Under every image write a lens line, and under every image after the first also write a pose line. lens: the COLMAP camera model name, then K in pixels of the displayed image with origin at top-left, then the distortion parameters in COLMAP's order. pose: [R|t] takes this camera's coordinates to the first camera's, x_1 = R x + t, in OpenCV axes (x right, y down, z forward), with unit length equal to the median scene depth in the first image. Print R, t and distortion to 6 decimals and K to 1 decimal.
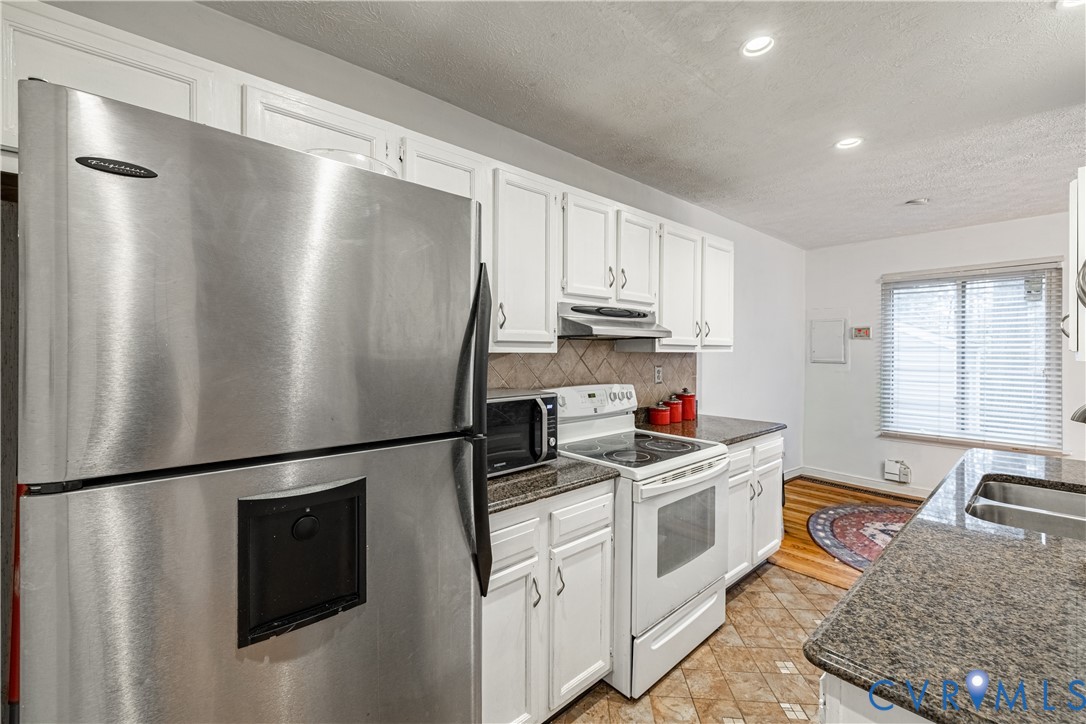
lens RADIAL K [[453.6, 0, 544.0], [0, 453.6, 354.2], [0, 0, 1]] dist [-0.001073, -0.000209]
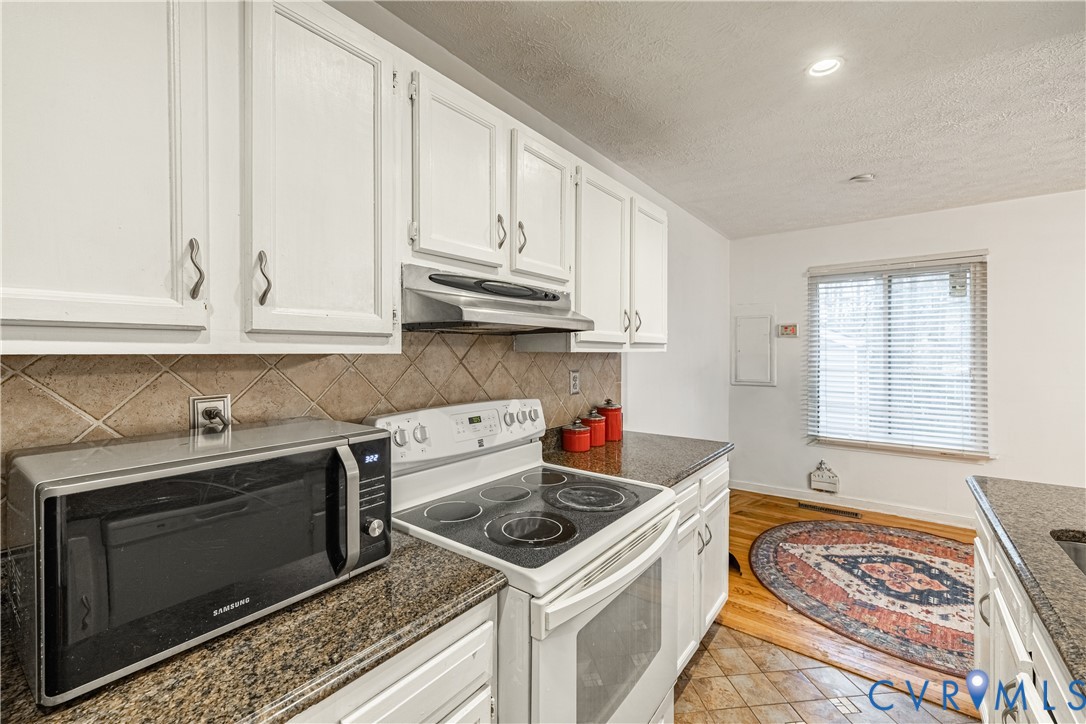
lens RADIAL K [[453.6, 0, 544.0], [0, 453.6, 354.2], [0, 0, 1]] dist [-0.001073, -0.000209]
pose [[0.983111, -0.004762, 0.182949, 0.077583], [0.005023, 0.999987, -0.000962, -0.000969], [-0.182942, 0.001865, 0.983122, 0.320945]]
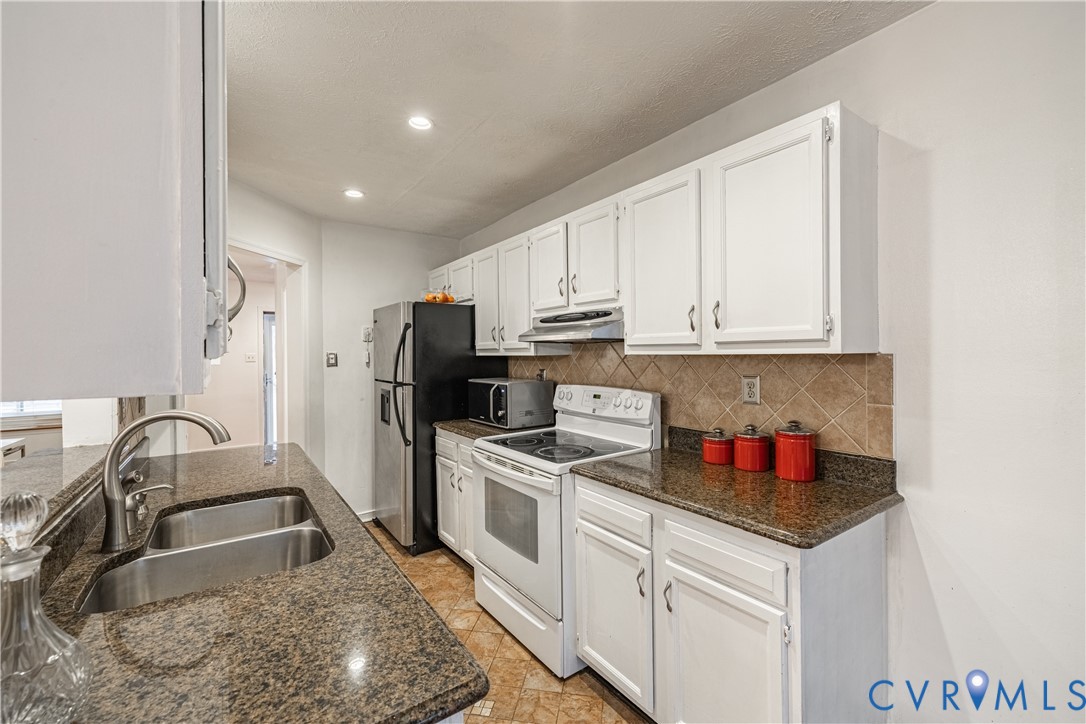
lens RADIAL K [[453.6, 0, 544.0], [0, 453.6, 354.2], [0, 0, 1]] dist [-0.001073, -0.000209]
pose [[-0.115434, 0.000604, -0.993315, 1.060984], [0.001500, 0.999999, 0.000434, -0.005777], [0.993314, -0.001440, -0.115435, 0.920350]]
